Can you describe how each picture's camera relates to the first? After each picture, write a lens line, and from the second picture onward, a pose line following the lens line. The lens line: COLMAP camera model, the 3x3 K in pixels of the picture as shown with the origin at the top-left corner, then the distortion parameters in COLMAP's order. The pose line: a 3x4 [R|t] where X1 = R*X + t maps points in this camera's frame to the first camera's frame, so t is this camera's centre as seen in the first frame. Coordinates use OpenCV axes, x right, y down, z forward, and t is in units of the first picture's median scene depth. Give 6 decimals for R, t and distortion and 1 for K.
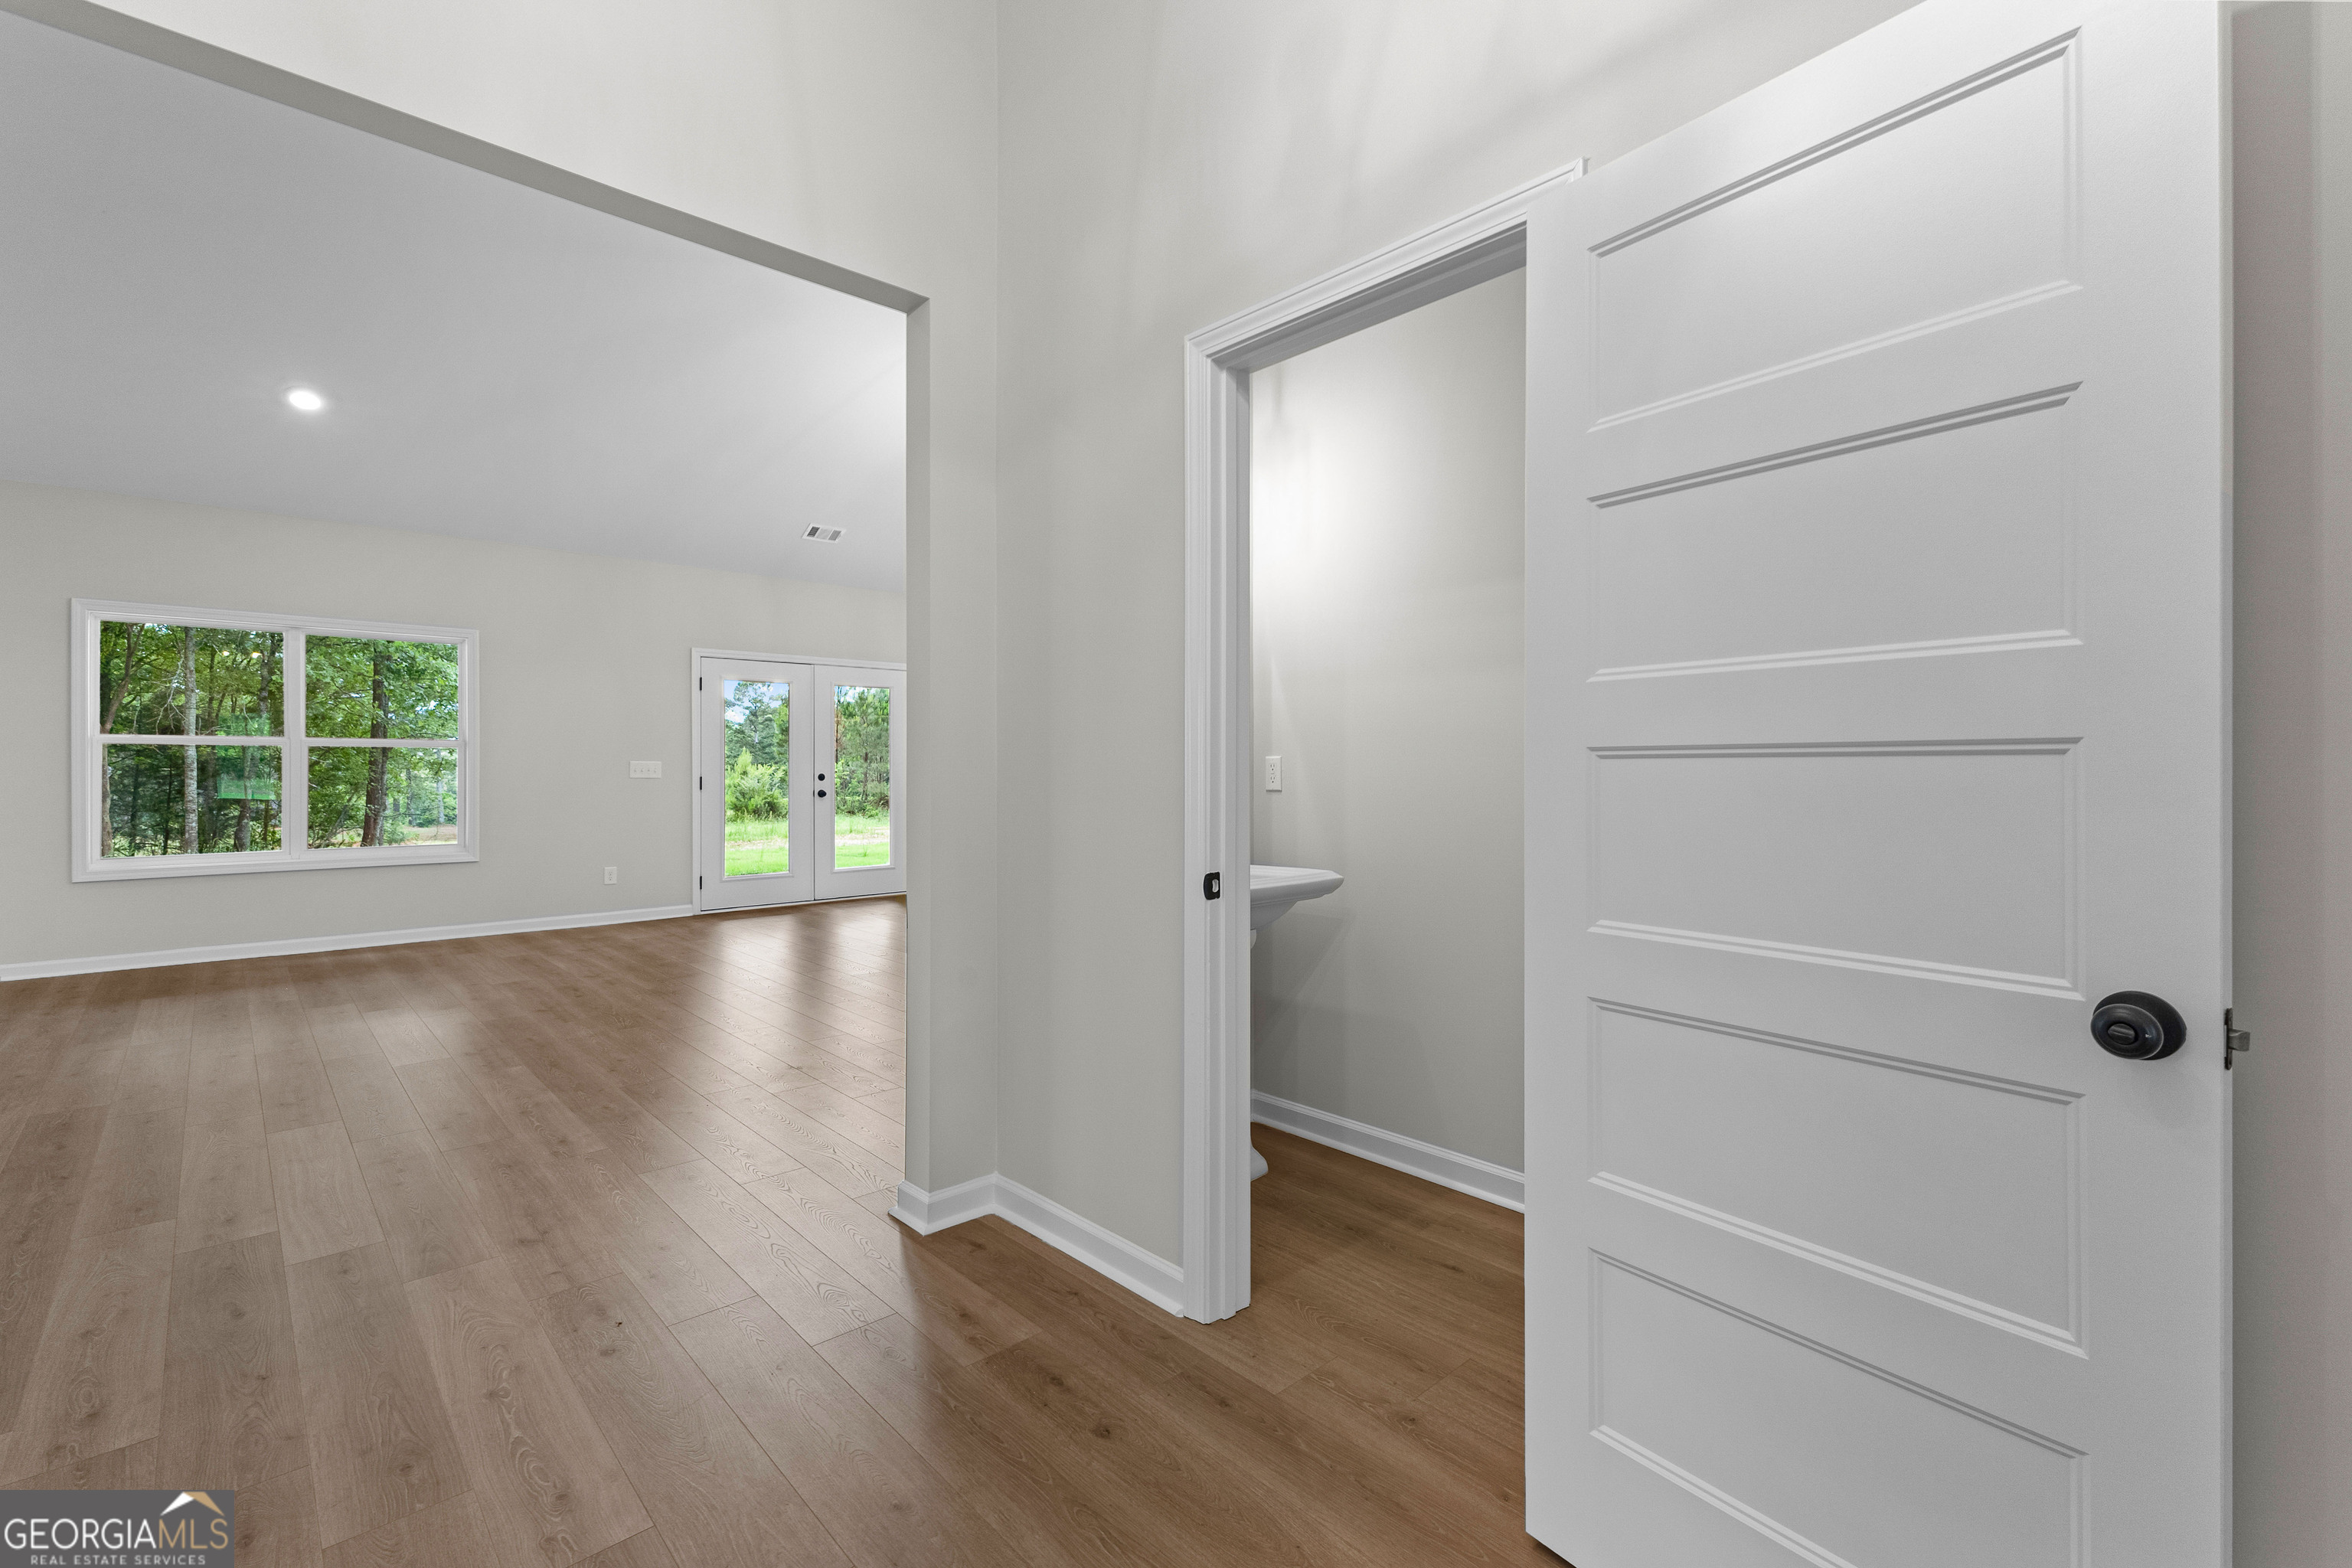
lens RADIAL K [[1034.7, 0, 1203.8], [0, 1034.7, 762.7], [0, 0, 1]] dist [0.016322, -0.007408]
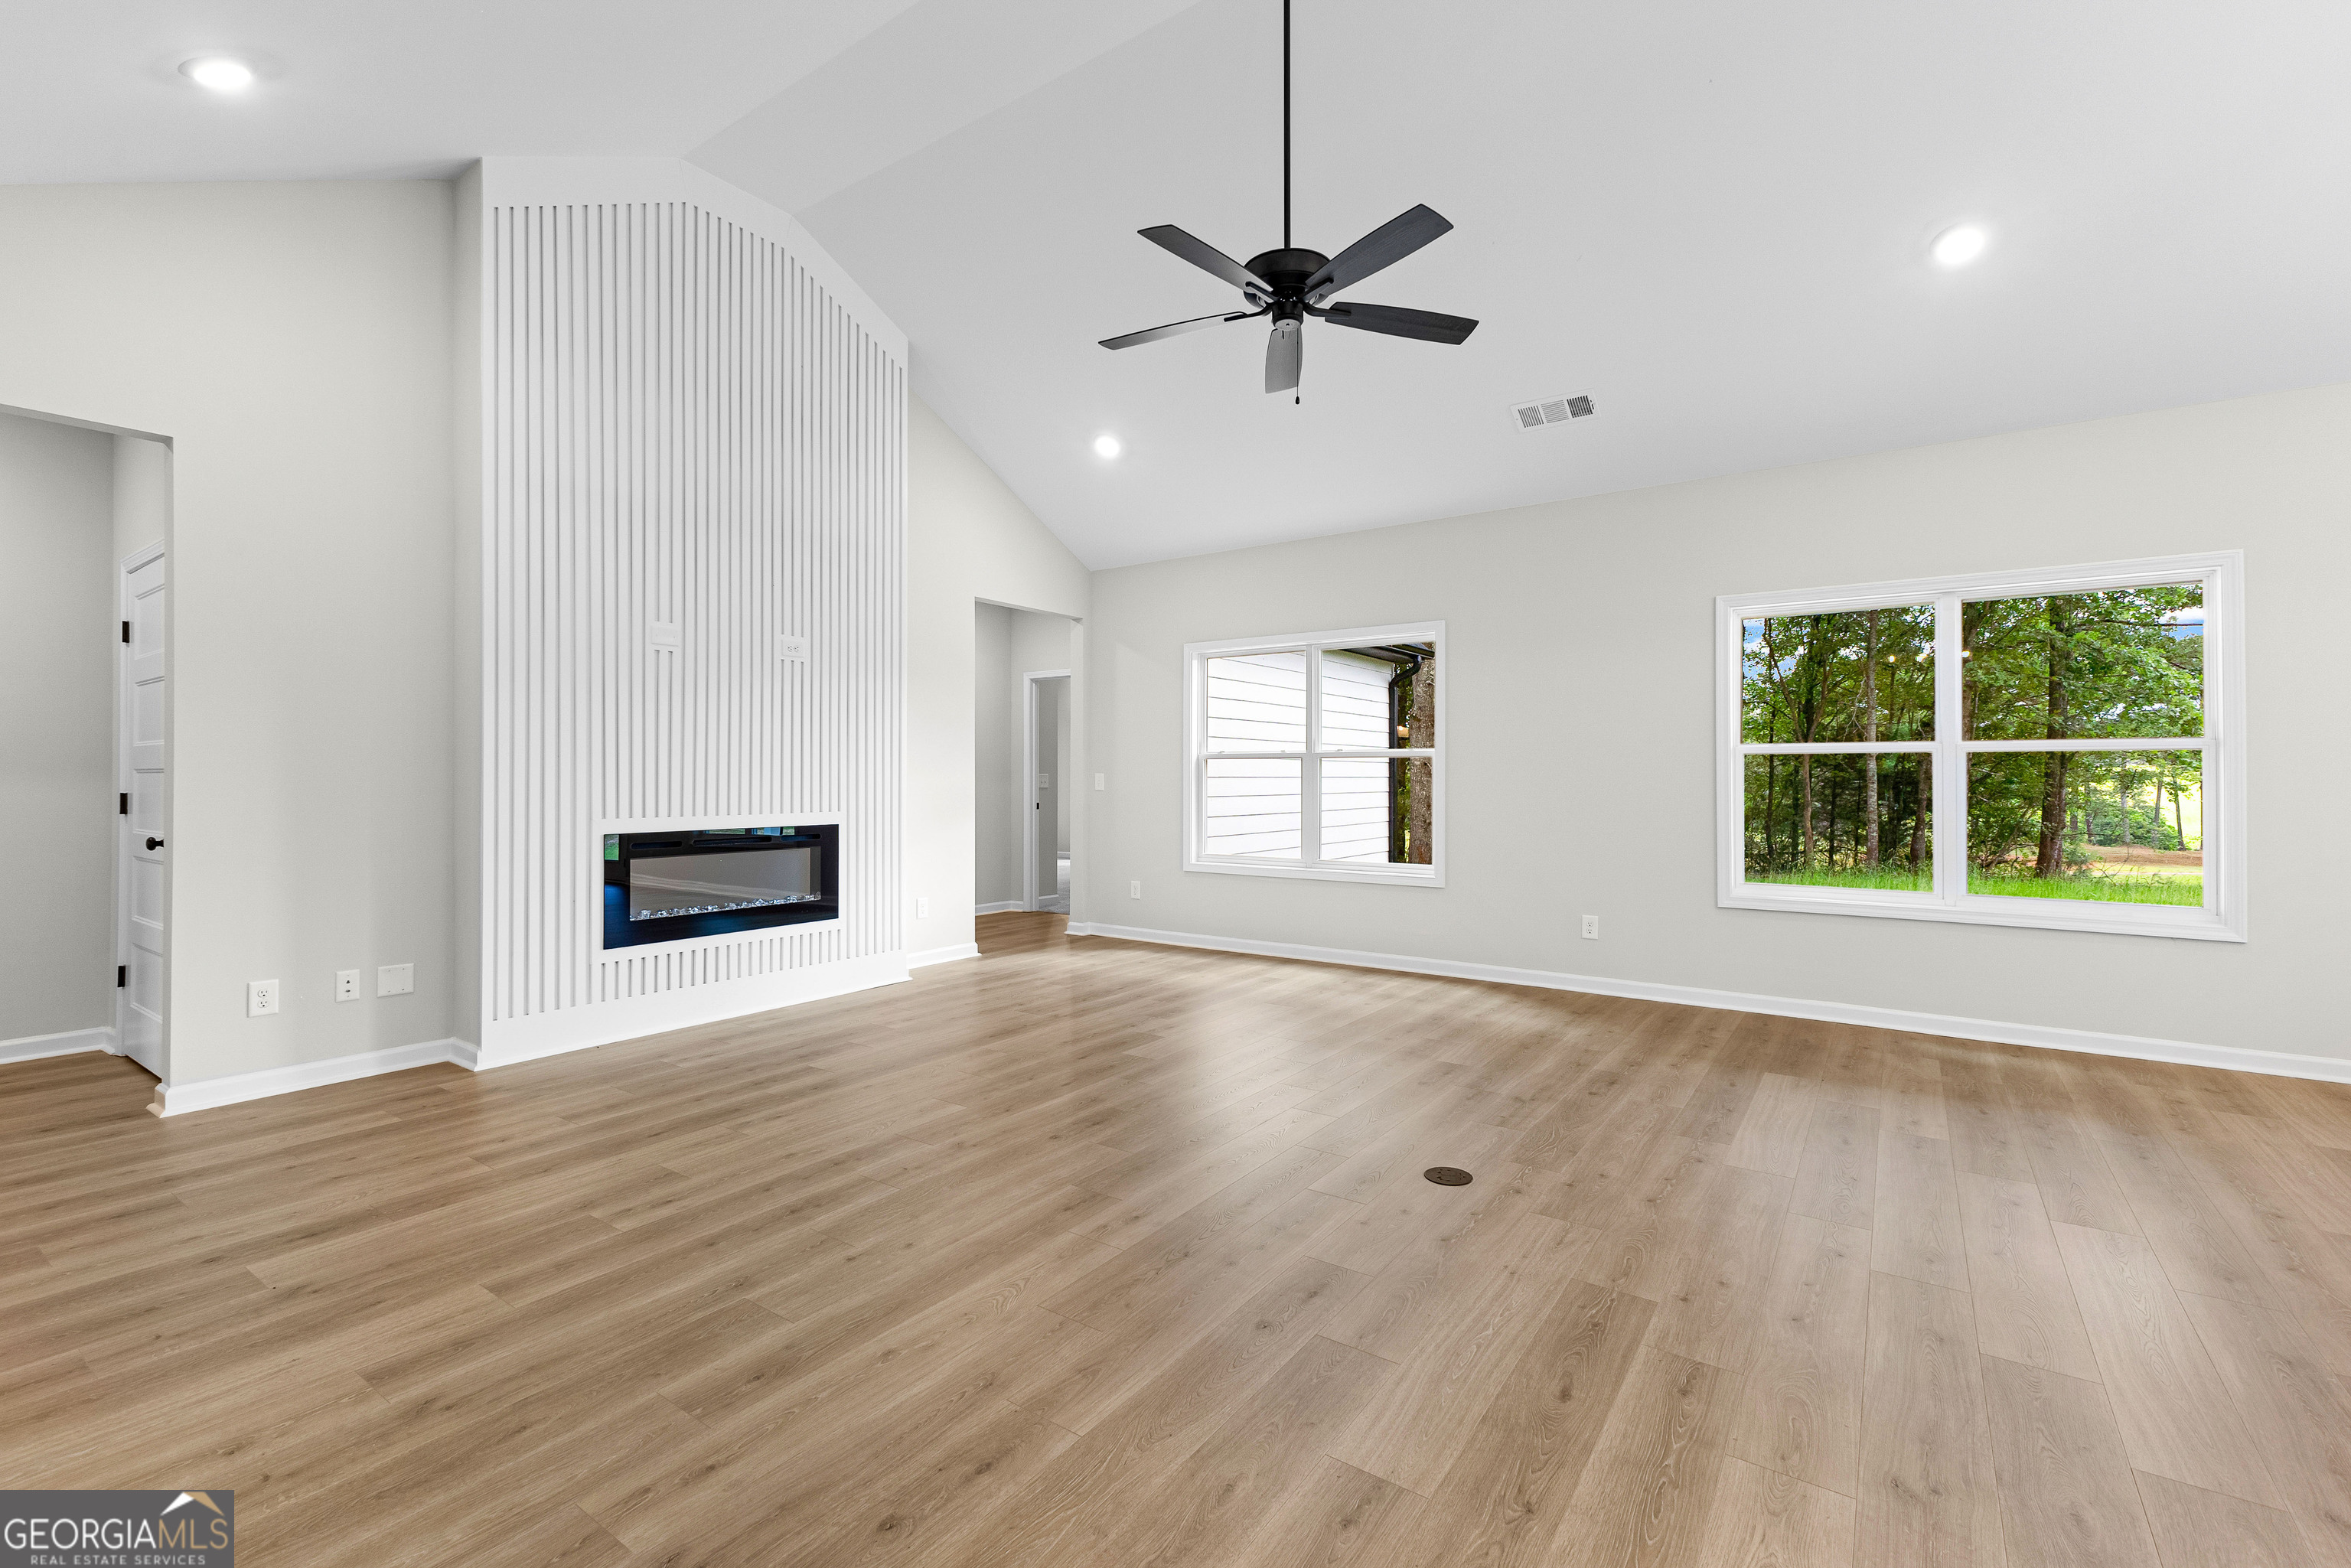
lens RADIAL K [[1007.8, 0, 1175.2], [0, 1007.8, 775.6], [0, 0, 1]] dist [0.003931, 0.000482]
pose [[0.185359, -0.002885, -0.982667, -0.242527], [0.003489, 0.999991, -0.002278, -0.000388], [0.982665, -0.003006, 0.185367, 0.294982]]
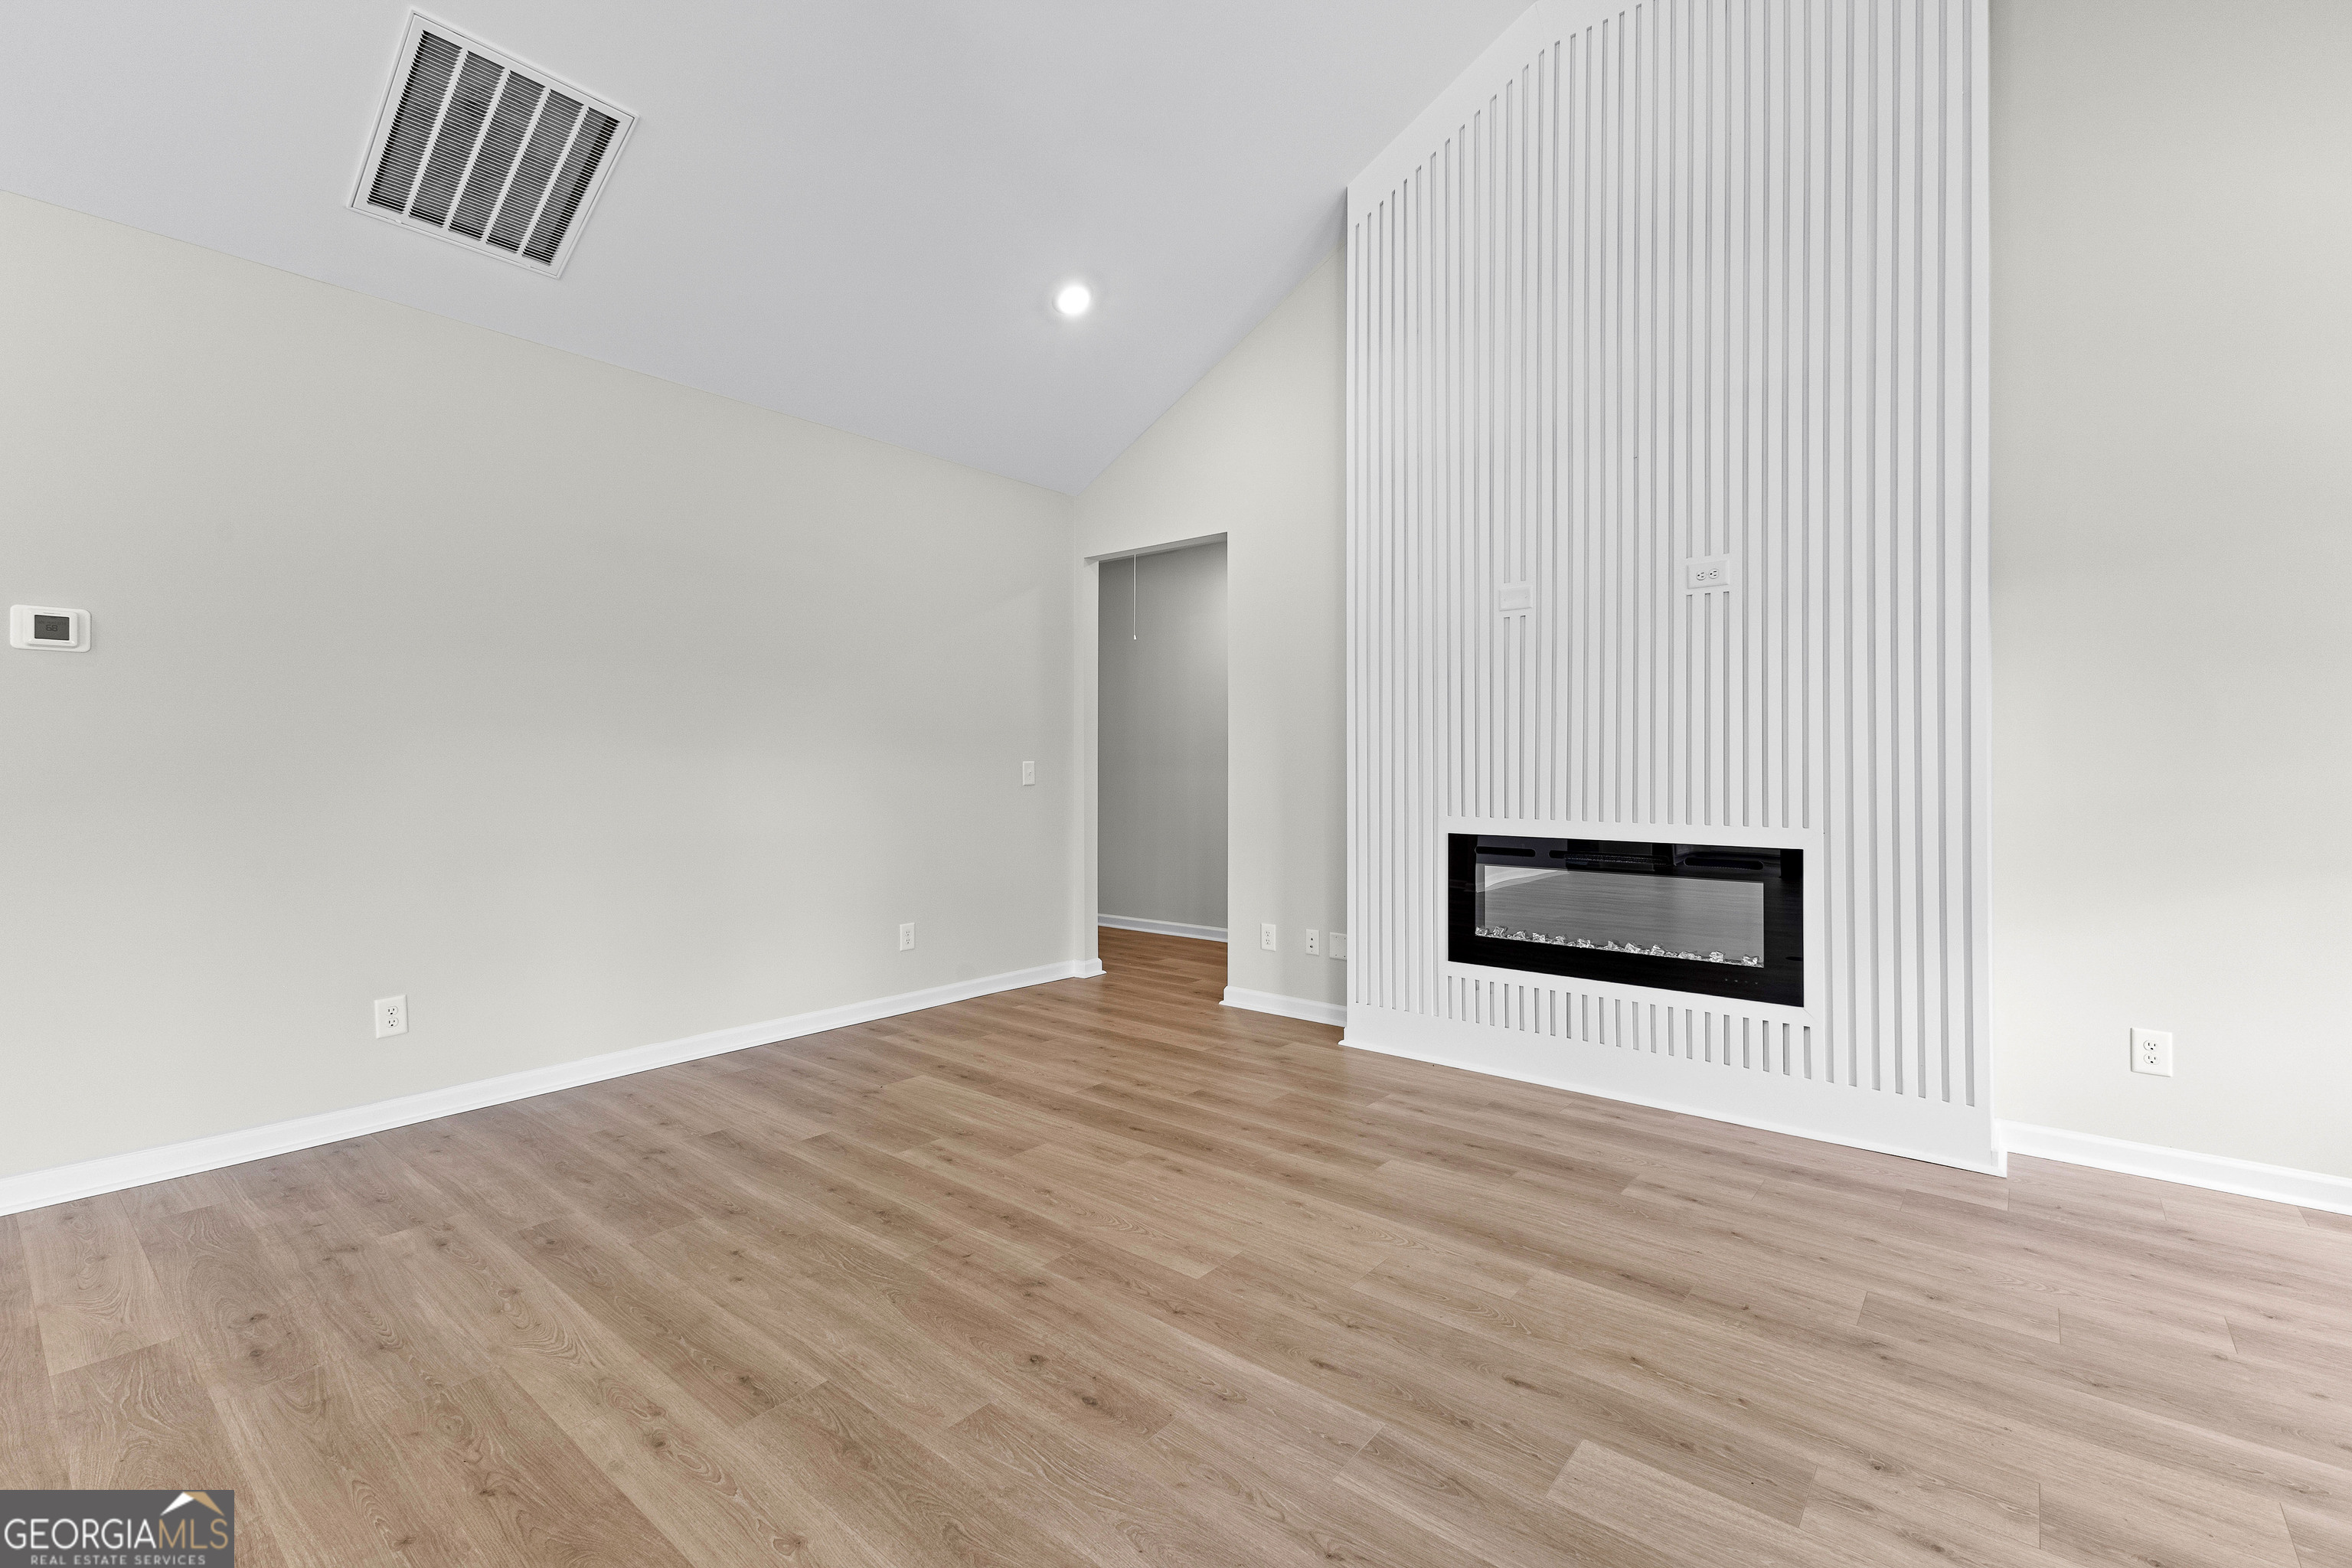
lens RADIAL K [[1008.3, 0, 1175.7], [0, 1008.3, 775.6], [0, 0, 1]] dist [0.003931, 0.000482]
pose [[-0.992196, -0.003491, -0.124639, -0.664593], [-0.003954, 0.999986, 0.003471, -0.000124], [0.124625, 0.003937, -0.992196, 0.578667]]
